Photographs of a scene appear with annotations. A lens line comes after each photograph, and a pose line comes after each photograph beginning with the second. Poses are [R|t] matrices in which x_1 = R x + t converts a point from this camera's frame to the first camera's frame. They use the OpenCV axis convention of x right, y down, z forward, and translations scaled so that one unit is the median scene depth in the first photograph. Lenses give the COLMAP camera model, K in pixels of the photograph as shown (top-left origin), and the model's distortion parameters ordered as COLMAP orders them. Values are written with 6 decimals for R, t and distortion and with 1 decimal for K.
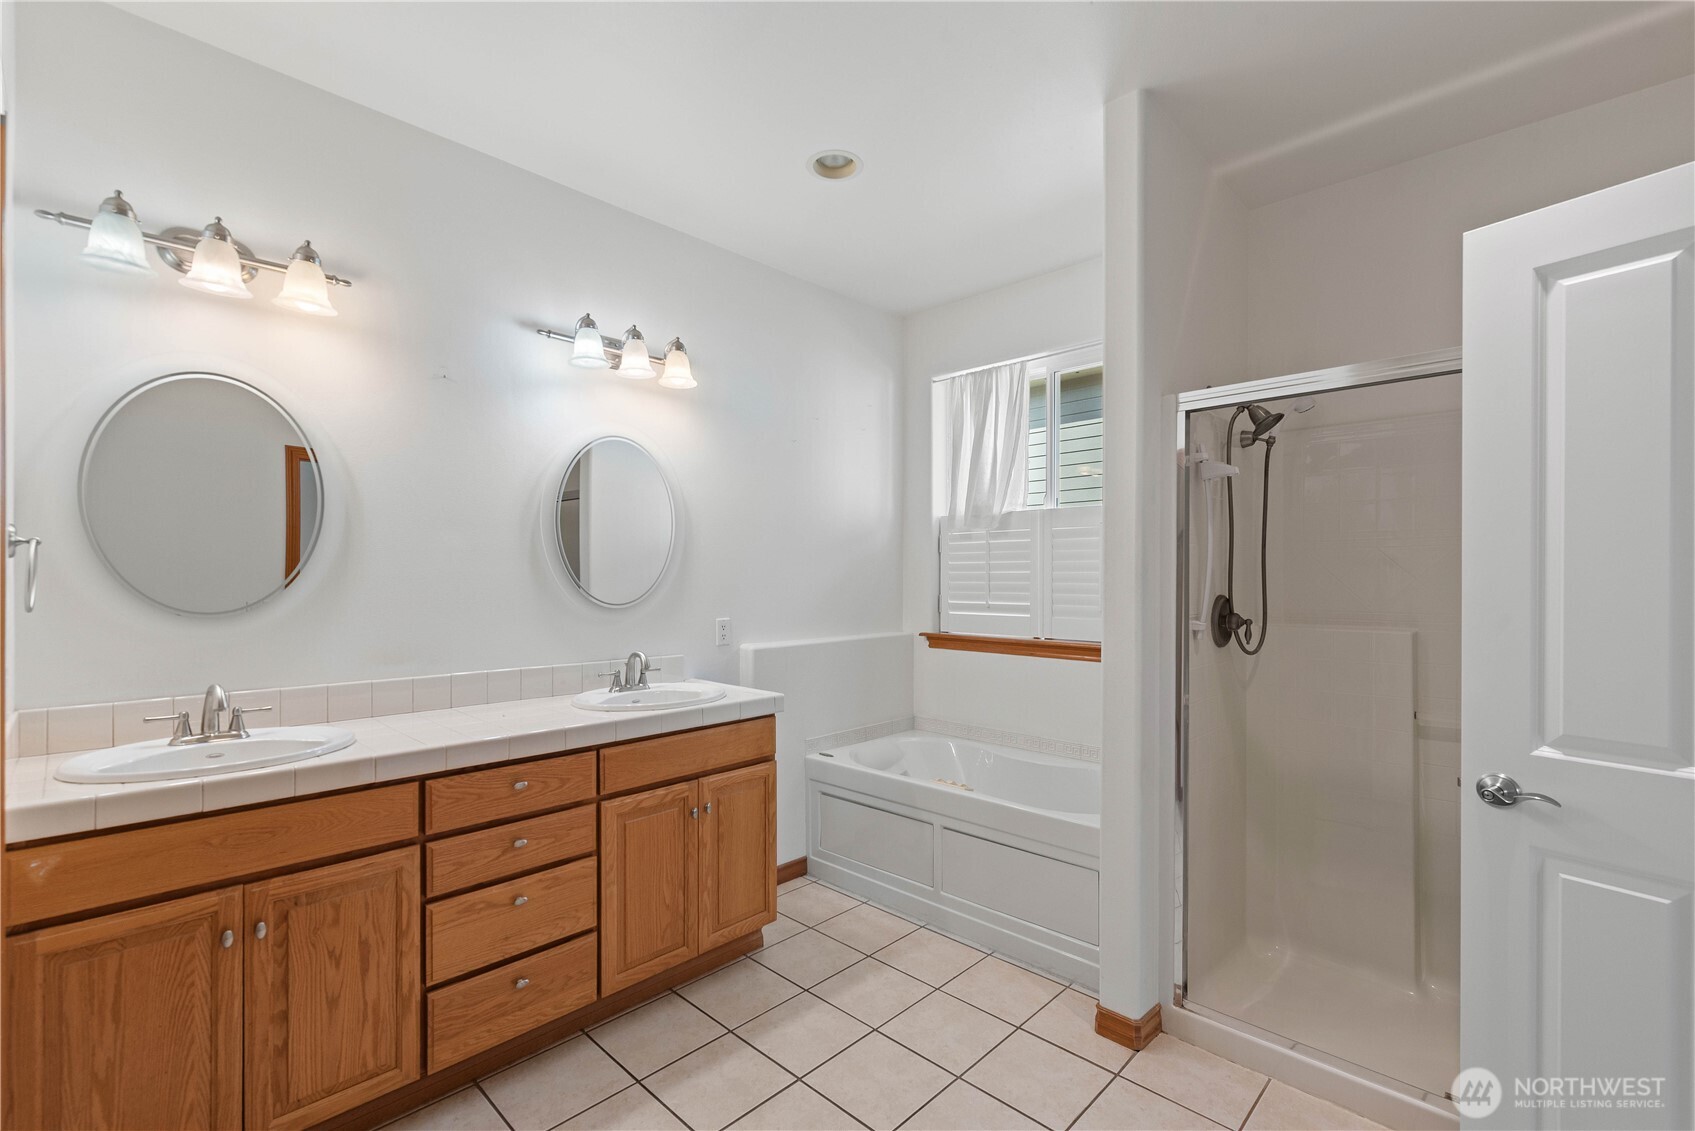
lens RADIAL K [[743.6, 0, 840.5], [0, 743.6, 579.5], [0, 0, 1]] dist [0.000600, 0.000289]
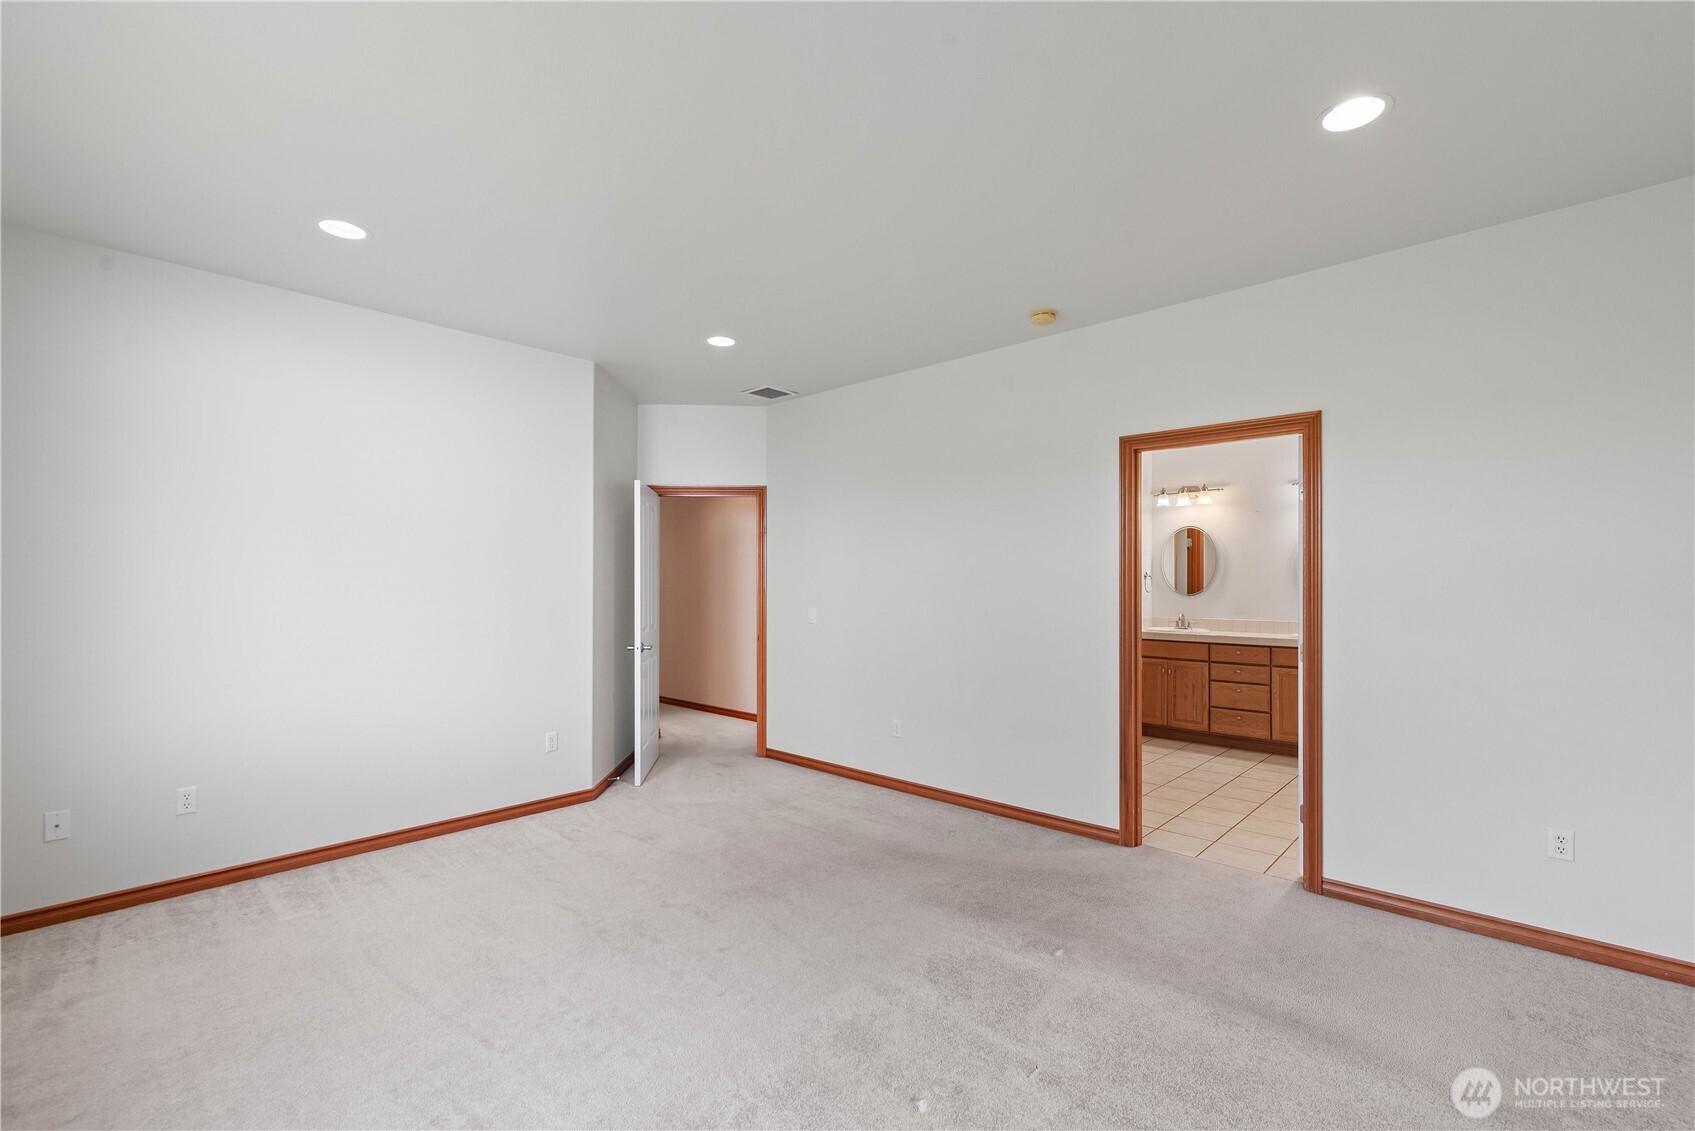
lens RADIAL K [[743.6, 0, 845.3], [0, 743.6, 572.0], [0, 0, 1]] dist [0.000600, 0.000289]
pose [[0.004746, -0.010296, -0.999936, 2.395735], [-0.004311, 0.999937, -0.010317, -0.013910], [0.999979, 0.004359, 0.004702, -0.573993]]
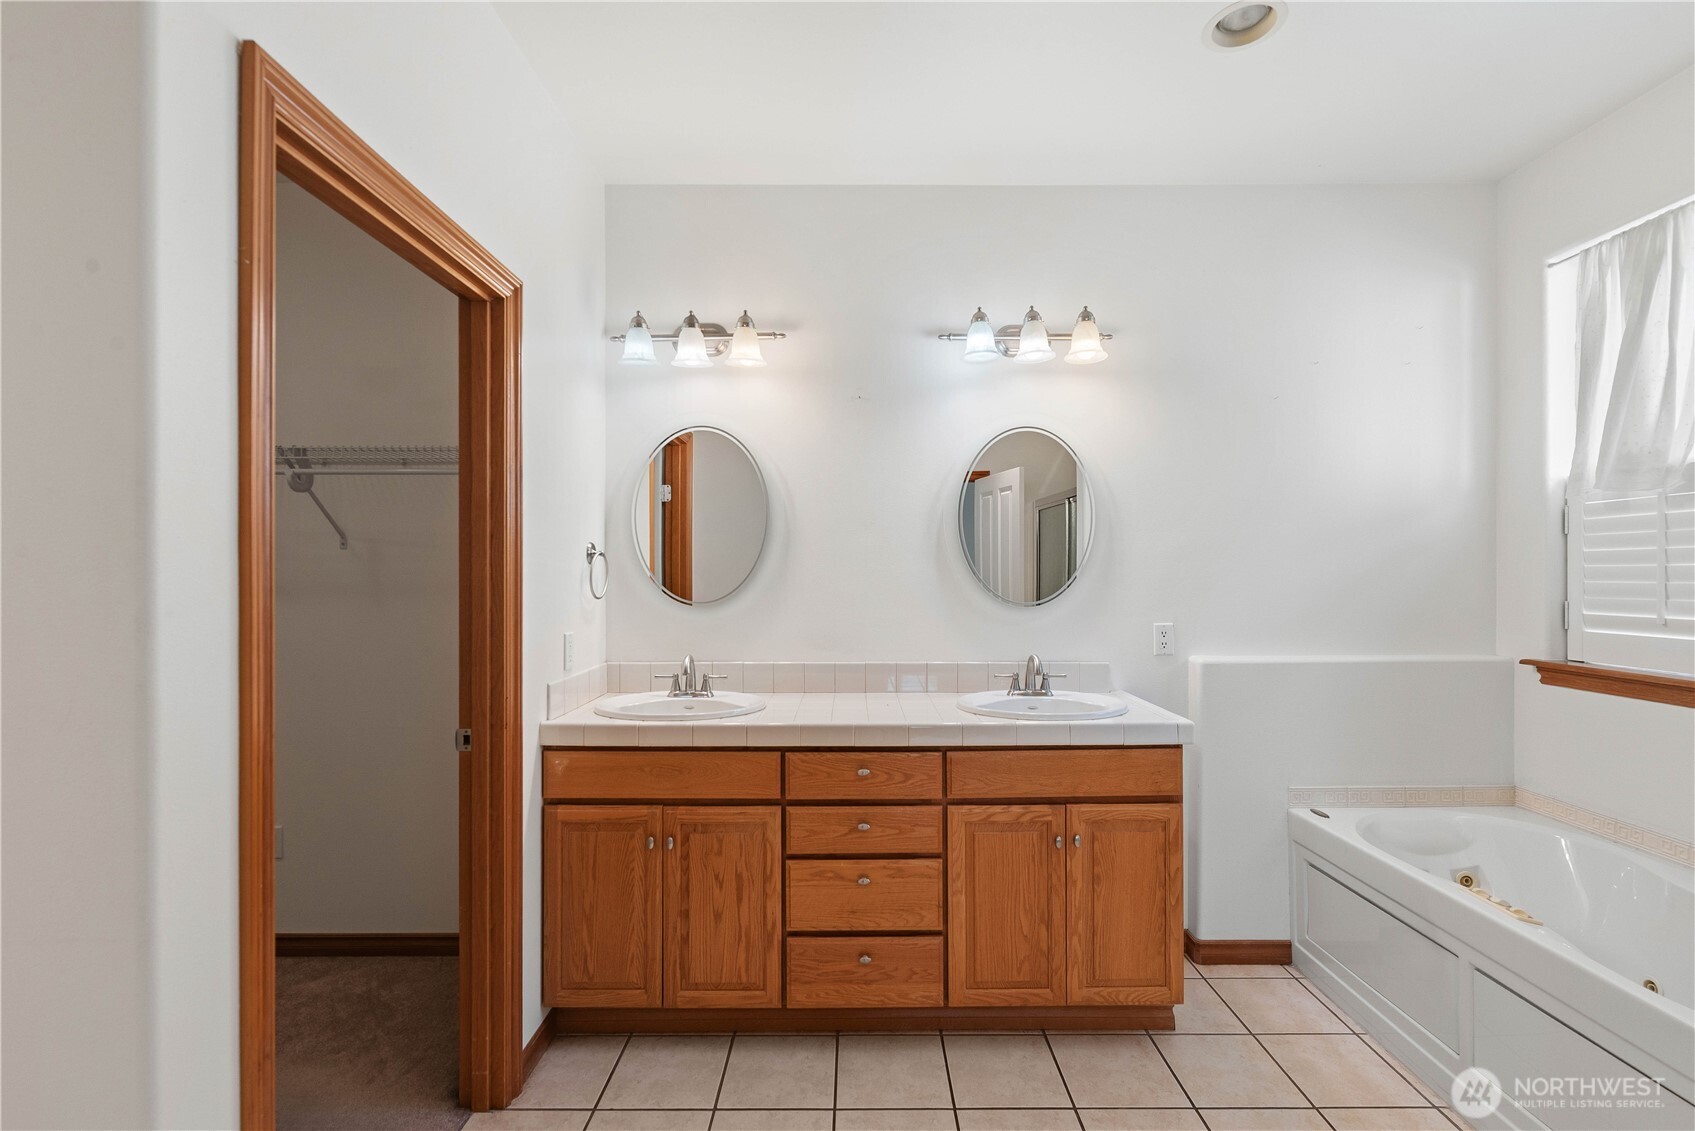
lens RADIAL K [[743.6, 0, 855.8], [0, 743.6, 574.8], [0, 0, 1]] dist [0.000600, 0.000289]
pose [[0.697343, -0.001704, -0.716735, 0.295396], [0.000732, 0.999998, -0.001665, -0.002515], [0.716737, 0.000636, 0.697343, 0.231625]]
